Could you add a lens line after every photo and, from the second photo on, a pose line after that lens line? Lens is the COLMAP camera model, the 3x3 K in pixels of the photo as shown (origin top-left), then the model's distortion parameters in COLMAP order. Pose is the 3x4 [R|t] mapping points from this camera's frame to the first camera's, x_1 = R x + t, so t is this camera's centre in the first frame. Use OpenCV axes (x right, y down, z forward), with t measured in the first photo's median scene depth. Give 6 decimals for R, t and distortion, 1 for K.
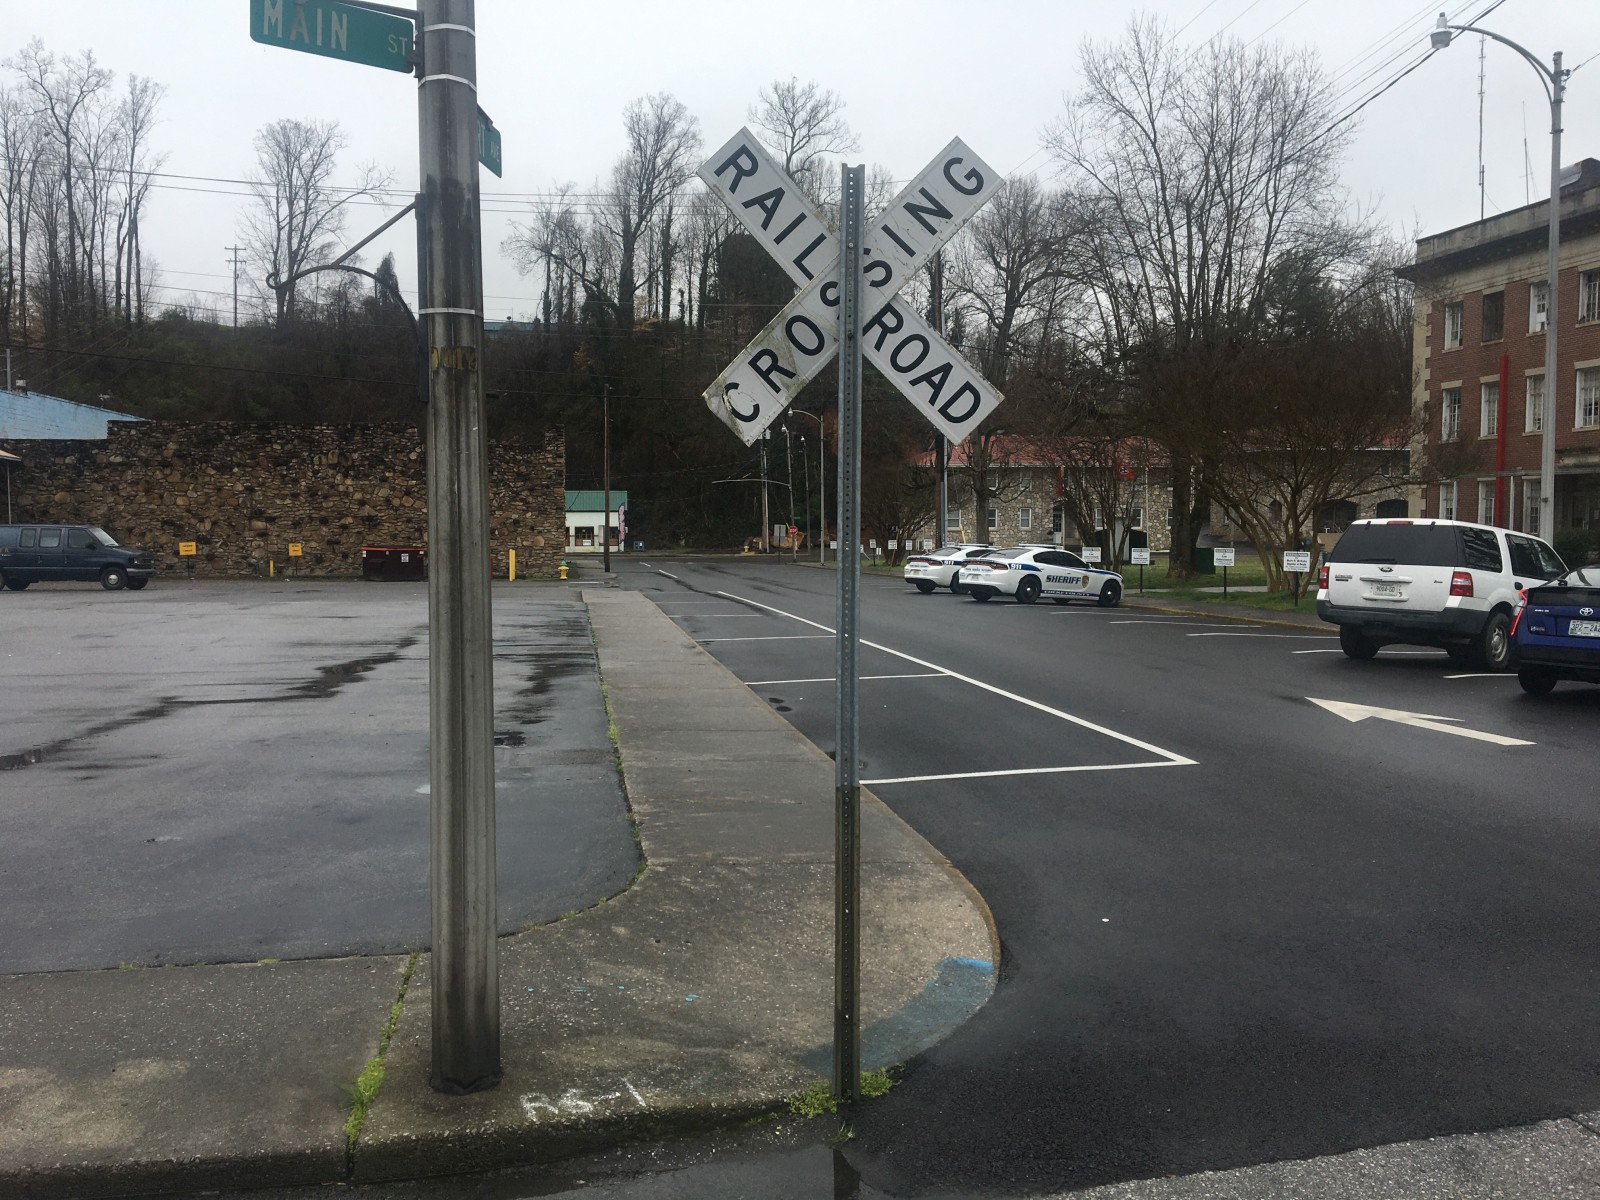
lens RADIAL K [[1337.8, 0, 773.2], [0, 1337.8, 595.6], [0, 0, 1]] dist [0.089246, -0.120919]
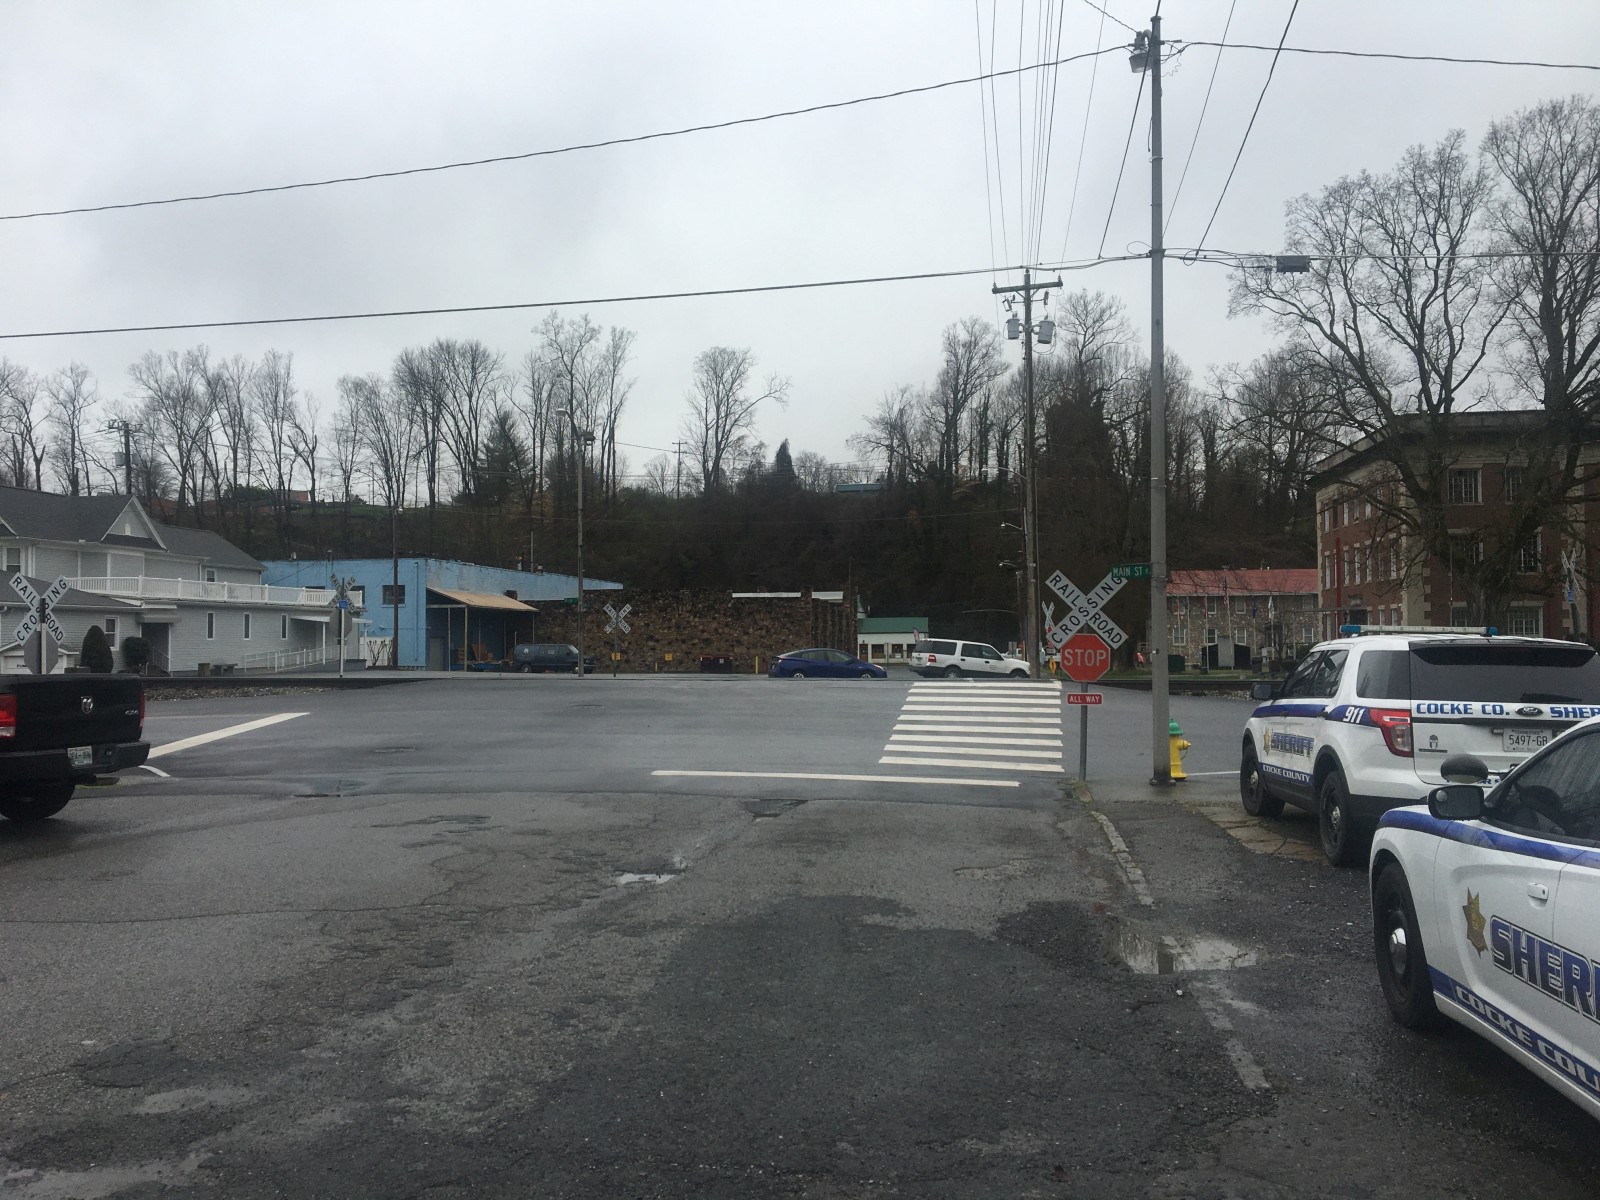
lens RADIAL K [[1344.8, 0, 768.9], [0, 1344.8, 601.2], [0, 0, 1]] dist [0.093488, -0.144447]
pose [[0.945454, -0.015746, -0.325375, 0.146487], [-0.011665, 0.996554, -0.082120, 0.015398], [0.325547, 0.081437, 0.942012, -0.270708]]
